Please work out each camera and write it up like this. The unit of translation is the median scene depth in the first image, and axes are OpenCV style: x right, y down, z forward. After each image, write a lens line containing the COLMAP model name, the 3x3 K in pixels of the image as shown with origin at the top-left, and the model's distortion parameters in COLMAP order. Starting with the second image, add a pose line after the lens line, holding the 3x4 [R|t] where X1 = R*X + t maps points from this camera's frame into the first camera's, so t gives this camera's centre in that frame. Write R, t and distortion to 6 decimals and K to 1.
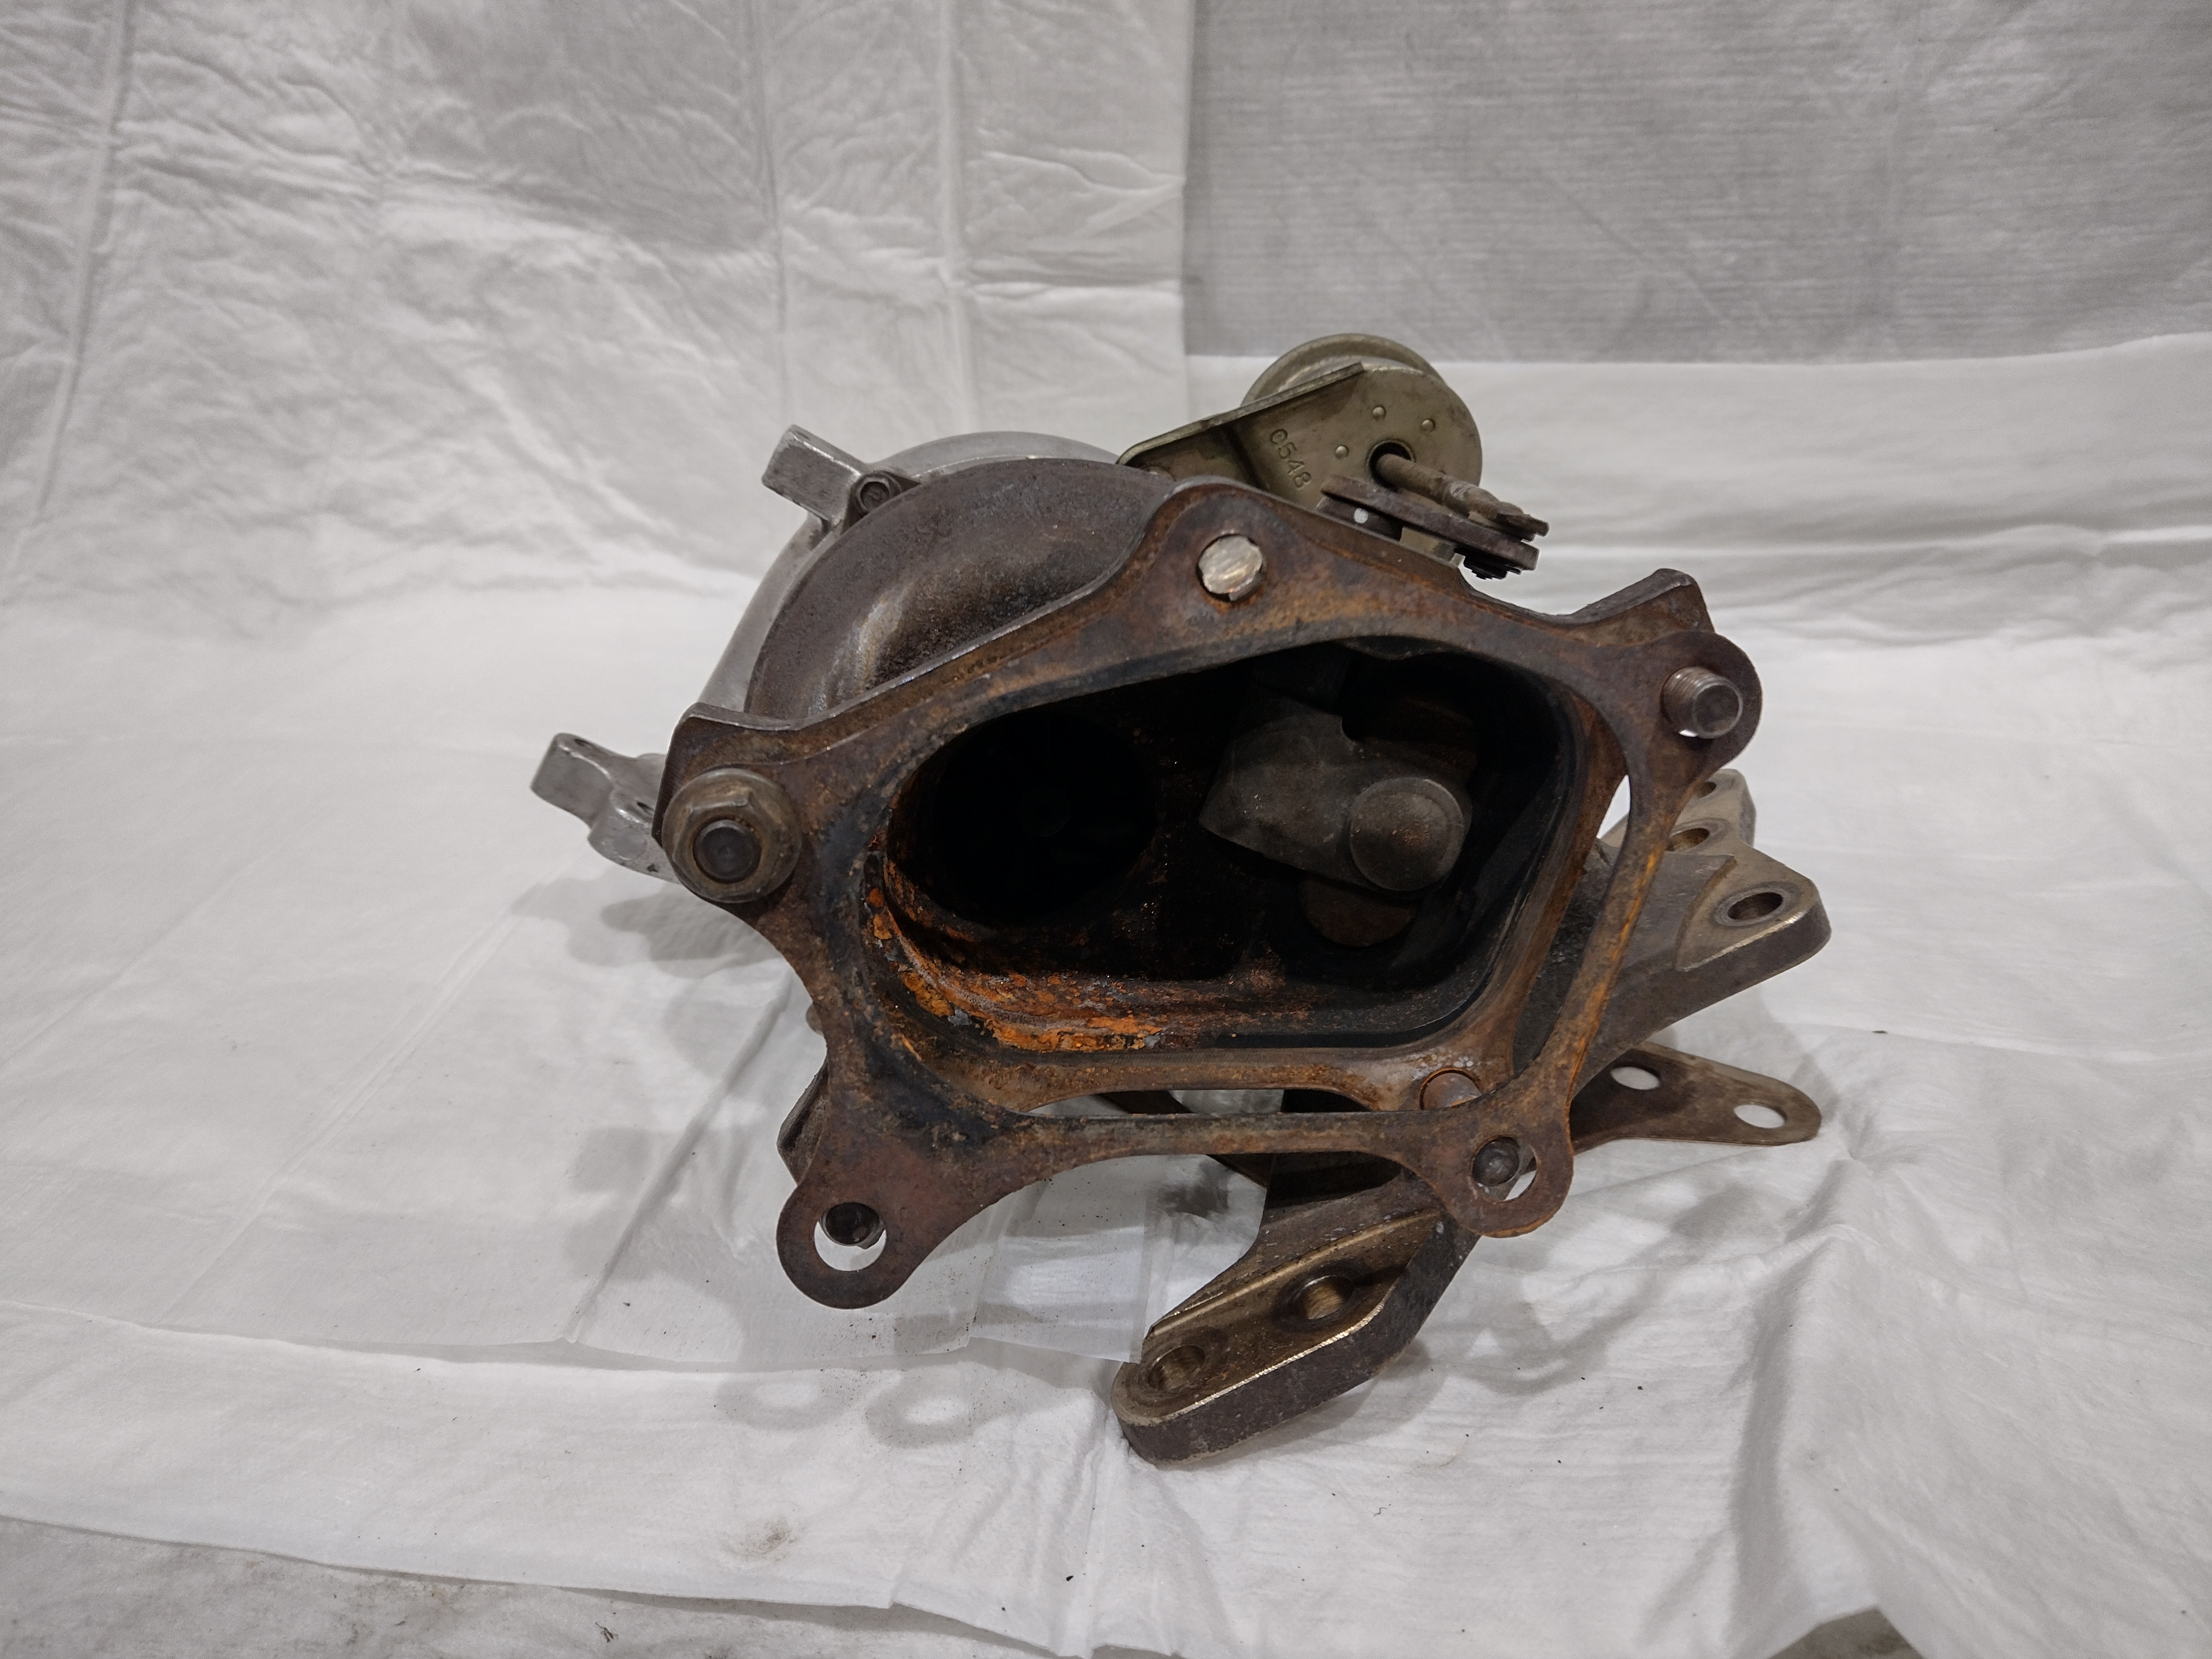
lens RADIAL K [[1556.4, 0, 1106.0], [0, 1556.4, 829.5], [0, 0, 1]] dist [0.023073, -0.050181]
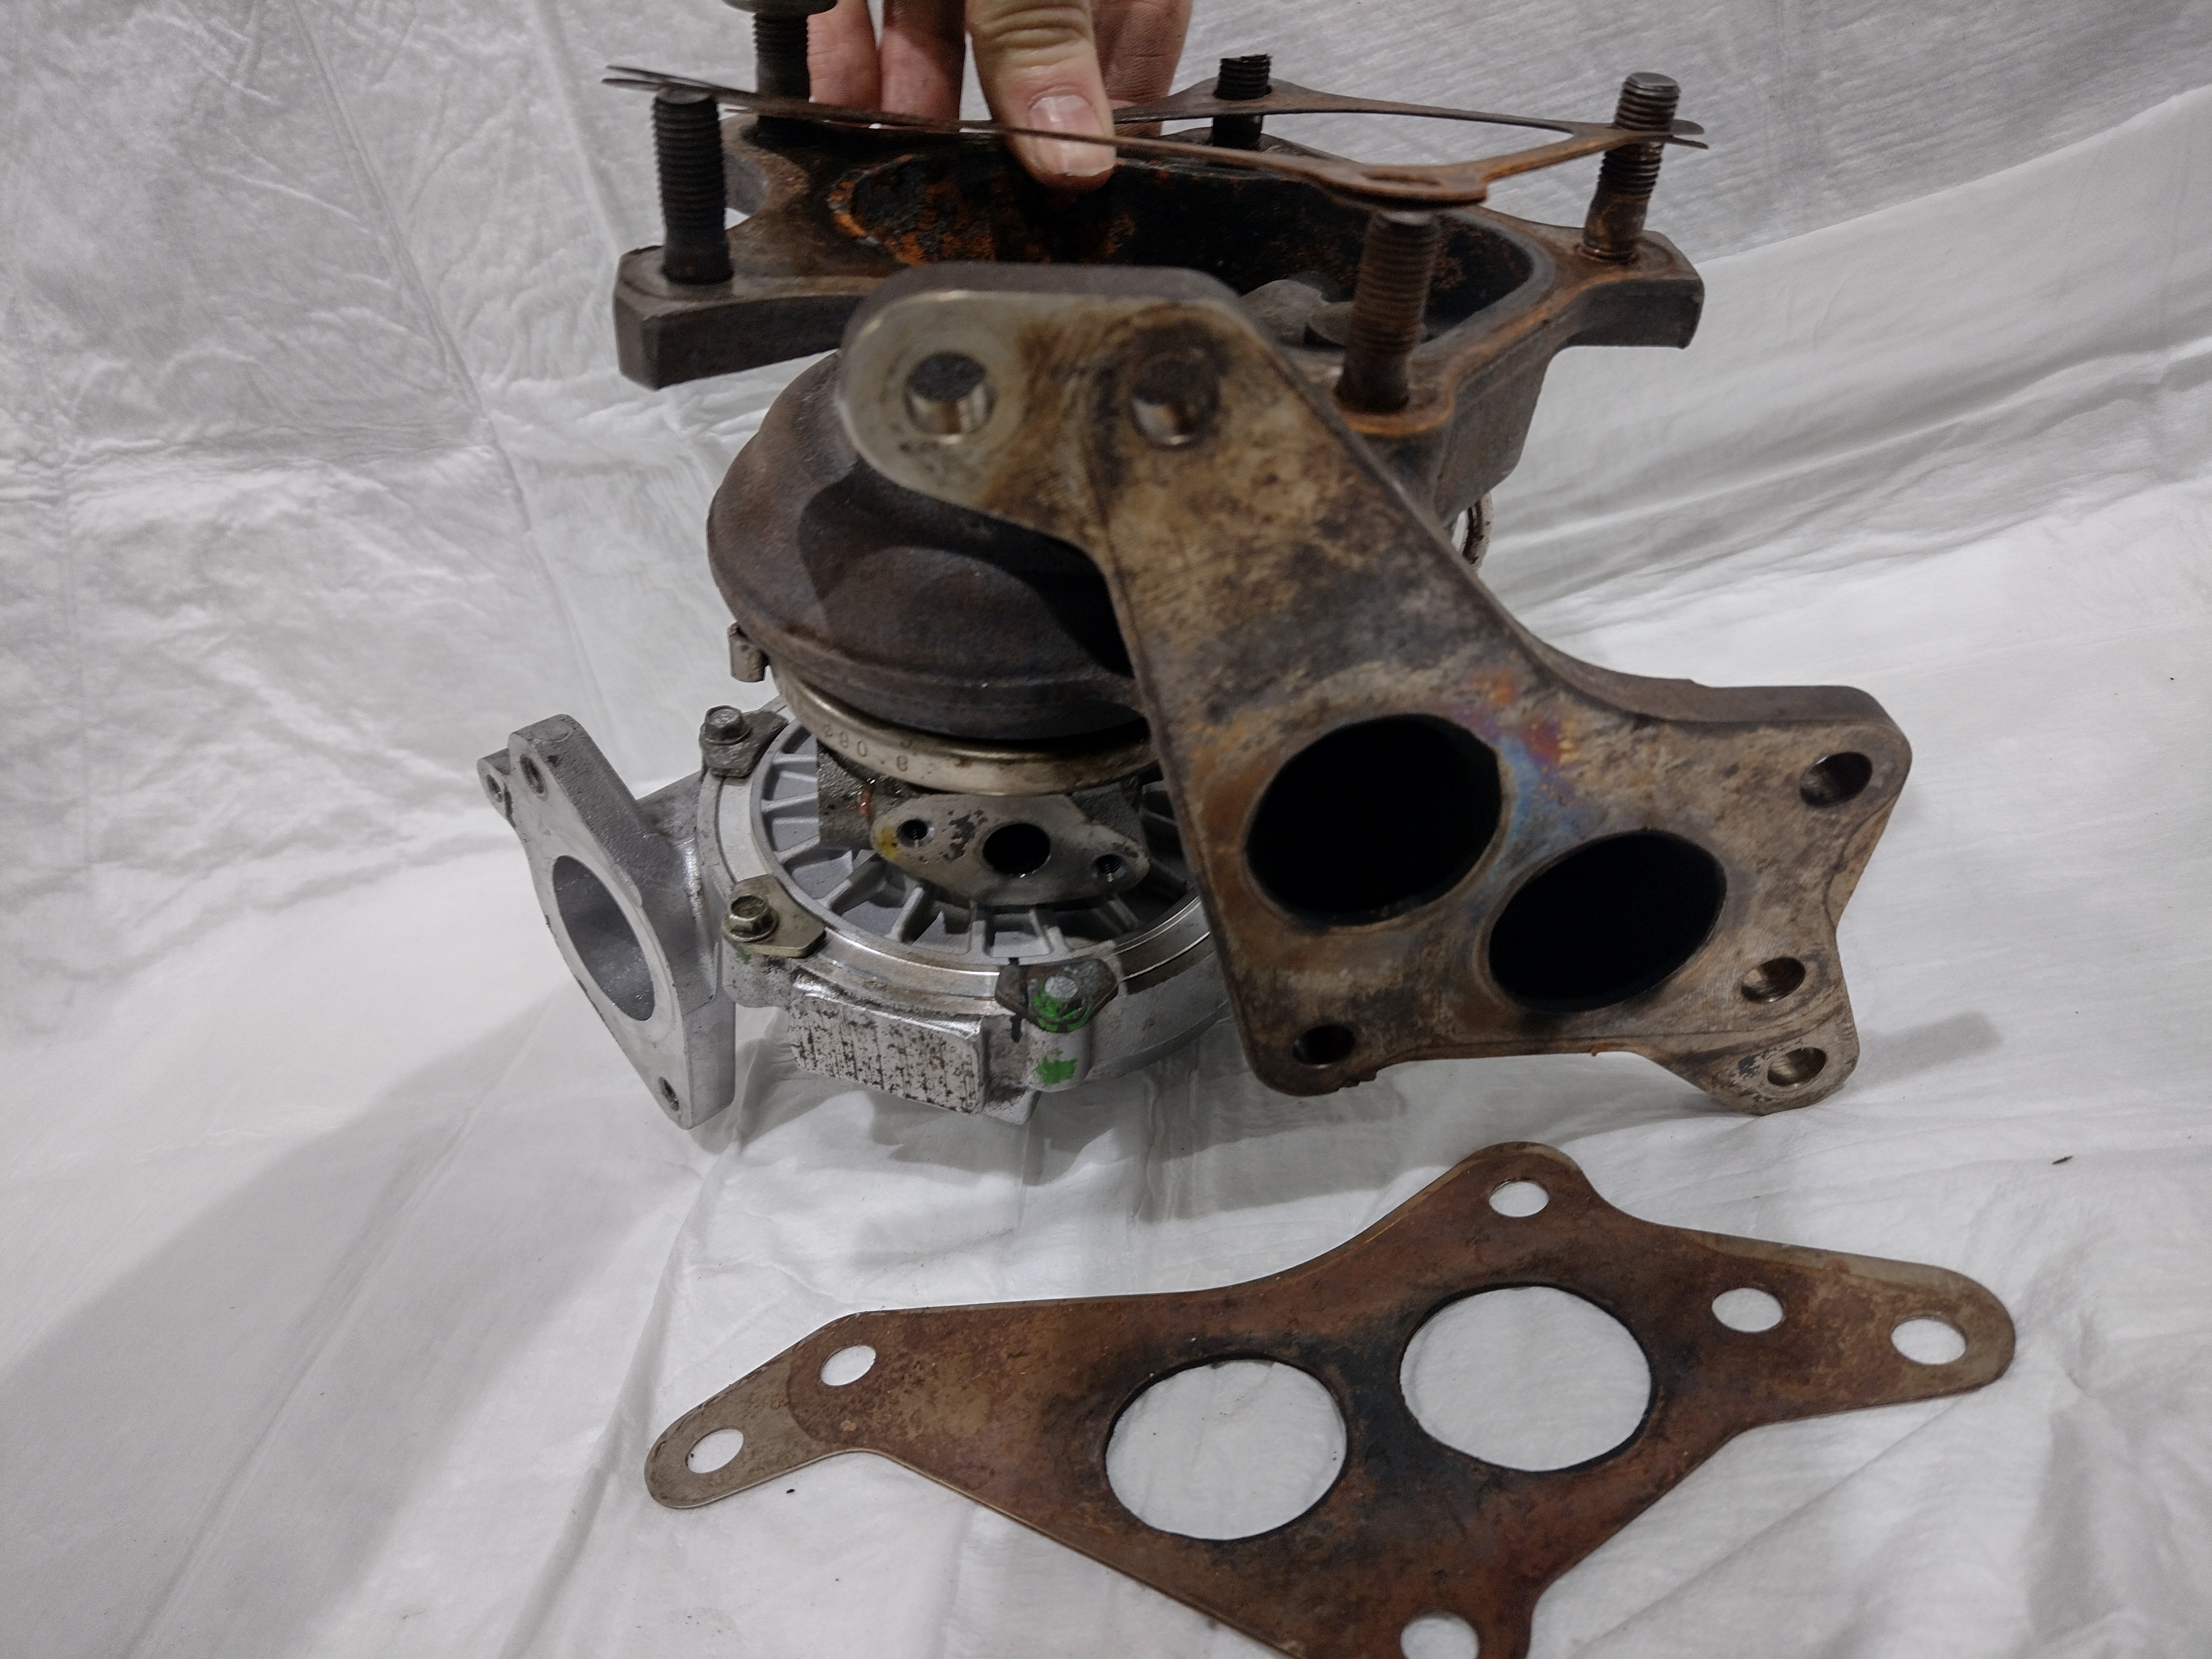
lens RADIAL K [[1585.4, 0, 1124.0], [0, 1585.4, 835.9], [0, 0, 1]] dist [-0.074016, 0.083279]
pose [[0.966517, -0.253707, -0.038449, 0.094592], [0.253816, 0.967250, -0.002115, -0.079265], [0.037726, -0.007715, 0.999258, 0.177055]]
